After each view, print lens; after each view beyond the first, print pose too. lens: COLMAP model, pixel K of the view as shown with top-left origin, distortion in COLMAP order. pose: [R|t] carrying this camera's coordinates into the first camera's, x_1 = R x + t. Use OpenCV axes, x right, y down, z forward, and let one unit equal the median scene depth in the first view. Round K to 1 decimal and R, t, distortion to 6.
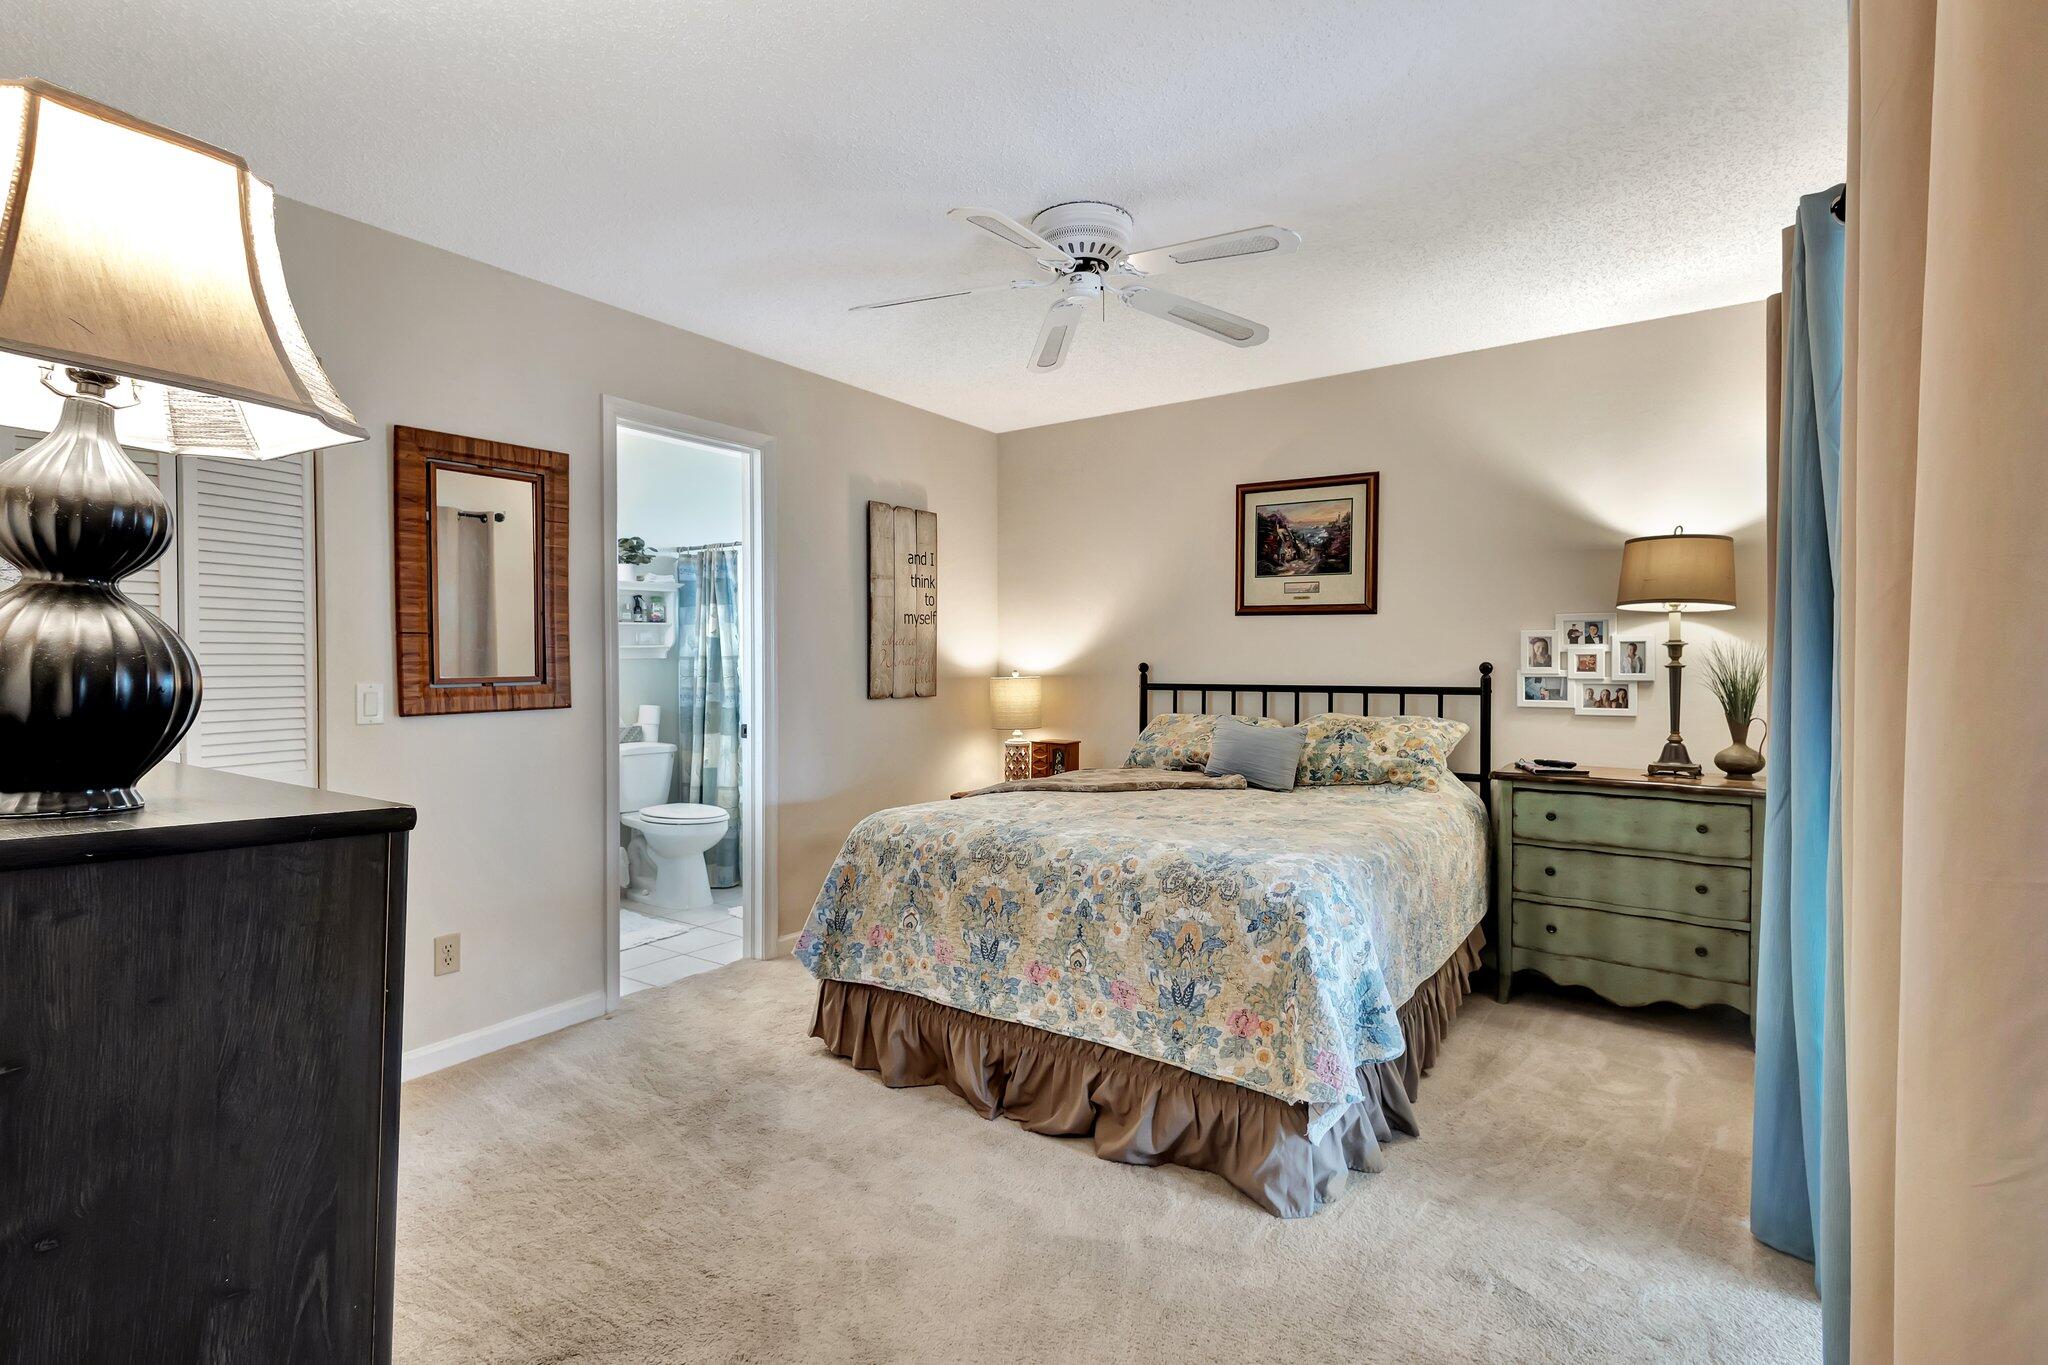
lens RADIAL K [[982.4, 0, 1024.0], [0, 982.4, 682.5], [0, 0, 1]] dist [0.001947, 0.000275]
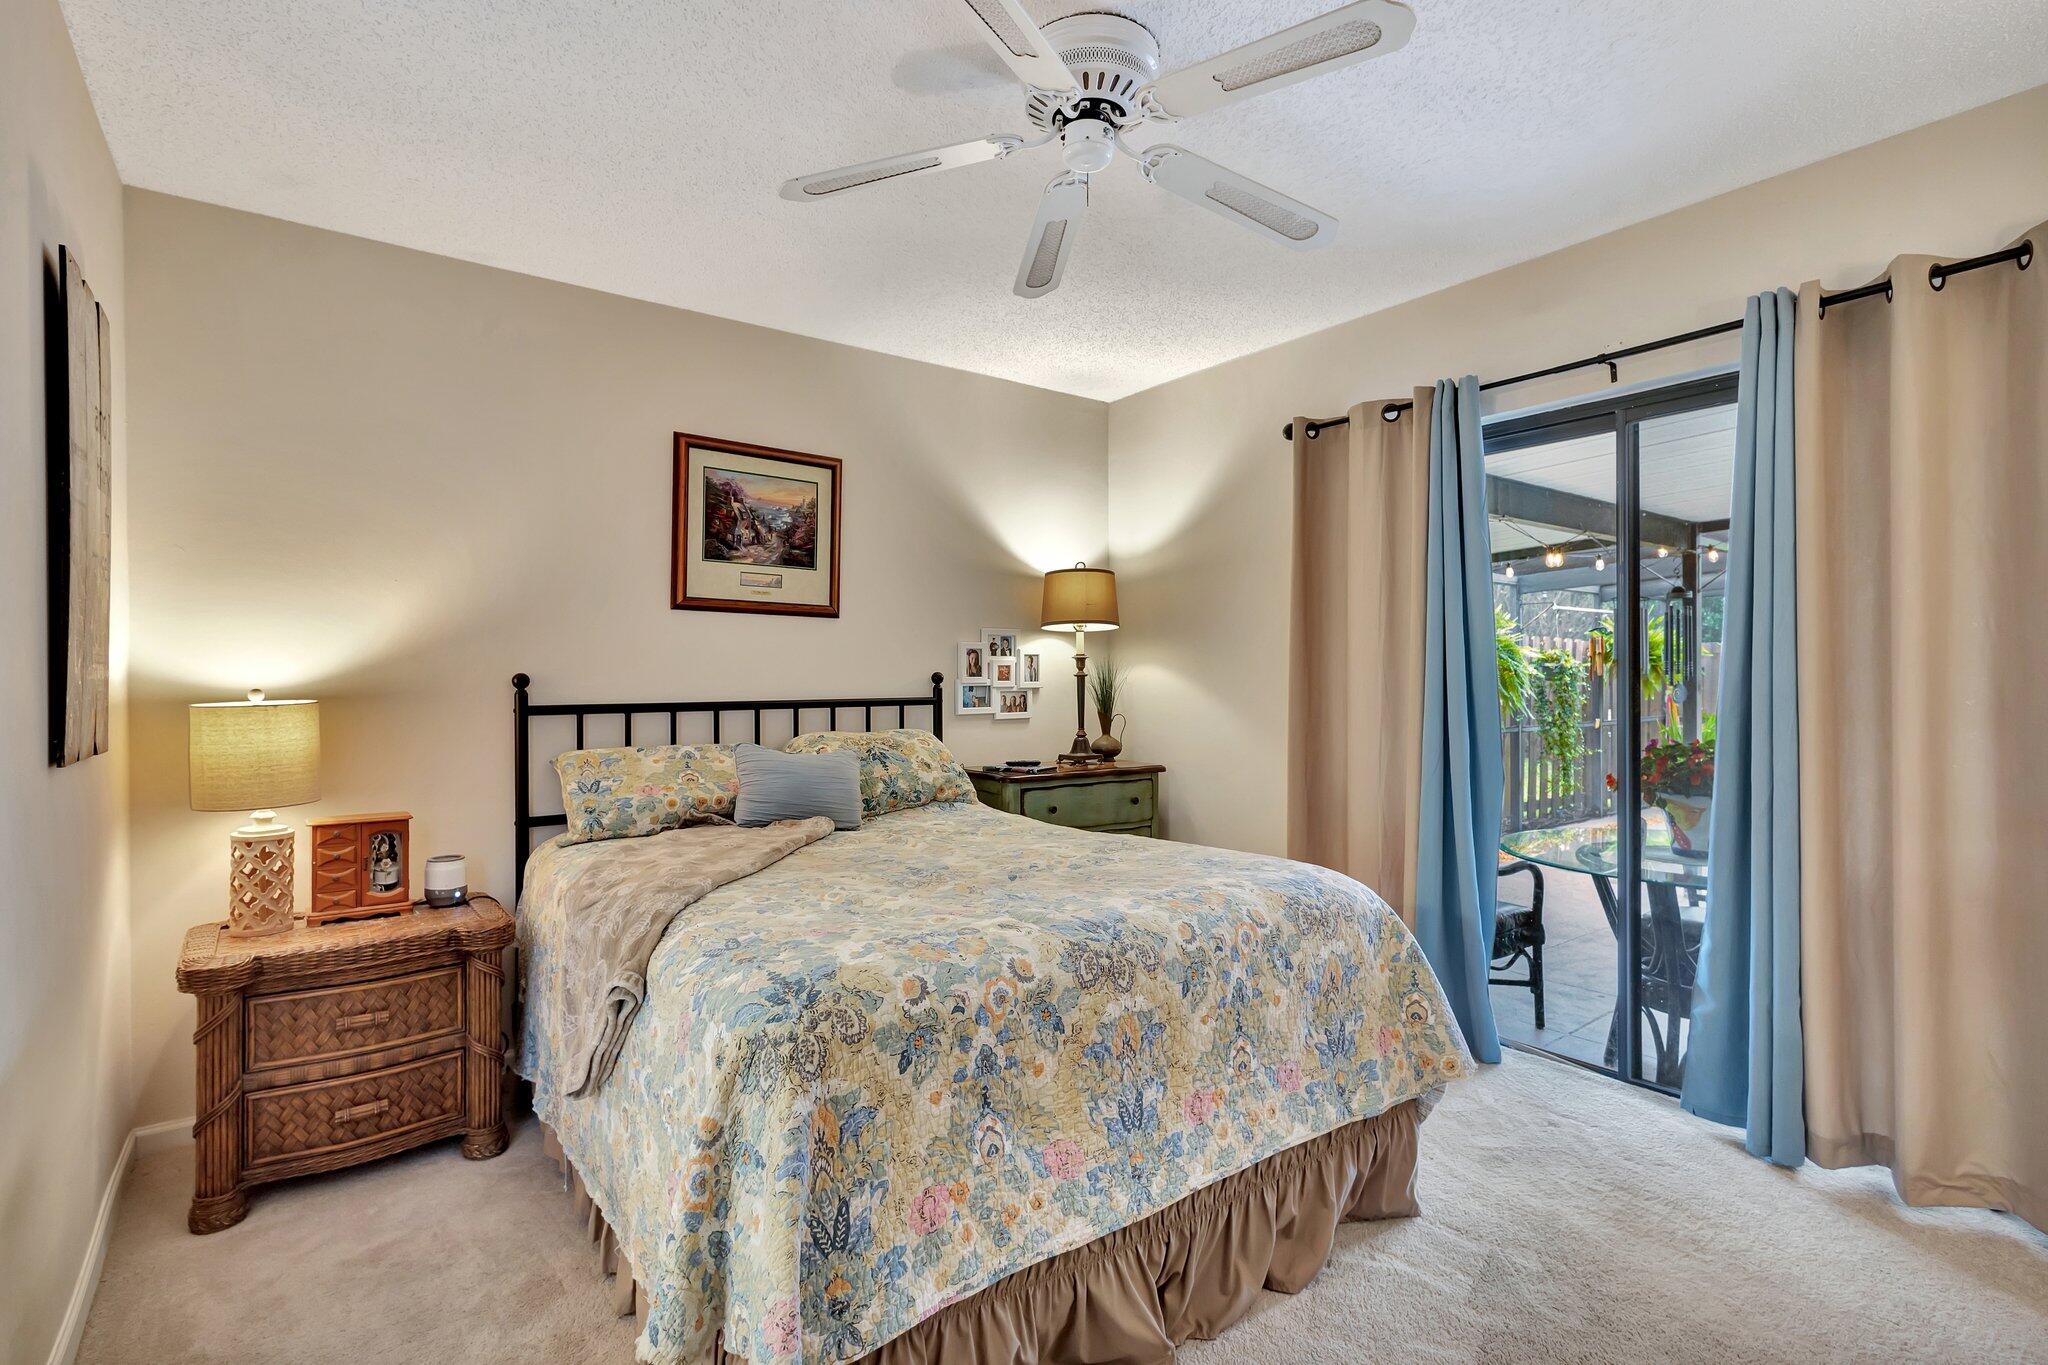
lens RADIAL K [[982.4, 0, 1024.0], [0, 982.4, 682.5], [0, 0, 1]] dist [0.001947, 0.000275]
pose [[0.299854, -0.007307, 0.953957, -0.488737], [0.023660, 0.999720, 0.000220, -0.008510], [-0.953692, 0.022505, 0.299943, 0.635141]]
